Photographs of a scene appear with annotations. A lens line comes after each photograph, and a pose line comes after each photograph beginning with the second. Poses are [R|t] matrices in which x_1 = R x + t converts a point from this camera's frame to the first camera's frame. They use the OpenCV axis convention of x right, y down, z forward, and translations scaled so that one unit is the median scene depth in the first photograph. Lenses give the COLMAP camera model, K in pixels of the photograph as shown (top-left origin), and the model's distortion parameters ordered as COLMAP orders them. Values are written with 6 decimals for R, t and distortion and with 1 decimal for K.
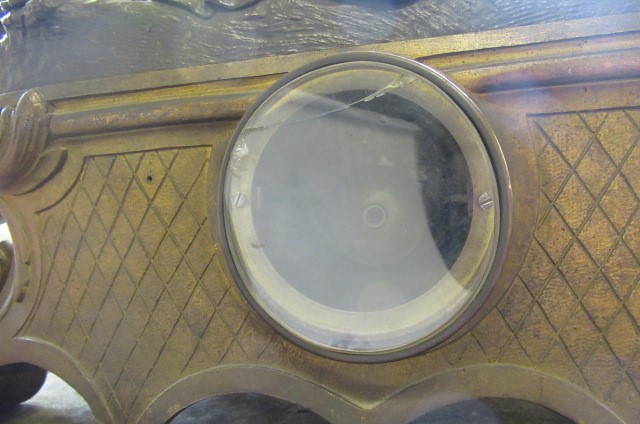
lens RADIAL K [[482.7, 0, 319.7], [0, 482.7, 220.6], [0, 0, 1]] dist [0.000197, -0.004650]
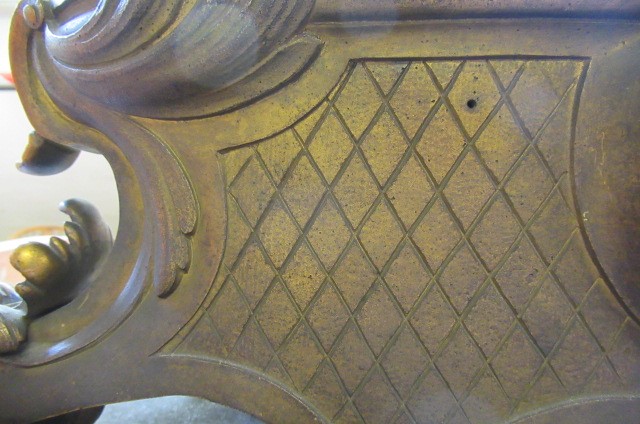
lens RADIAL K [[482.7, 0, 319.7], [0, 482.7, 220.6], [0, 0, 1]] dist [0.000197, -0.004650]
pose [[0.973283, 0.037870, 0.226465, -0.660054], [-0.045411, 0.998571, 0.028182, 0.053384], [-0.225074, -0.037713, 0.973612, 0.420783]]
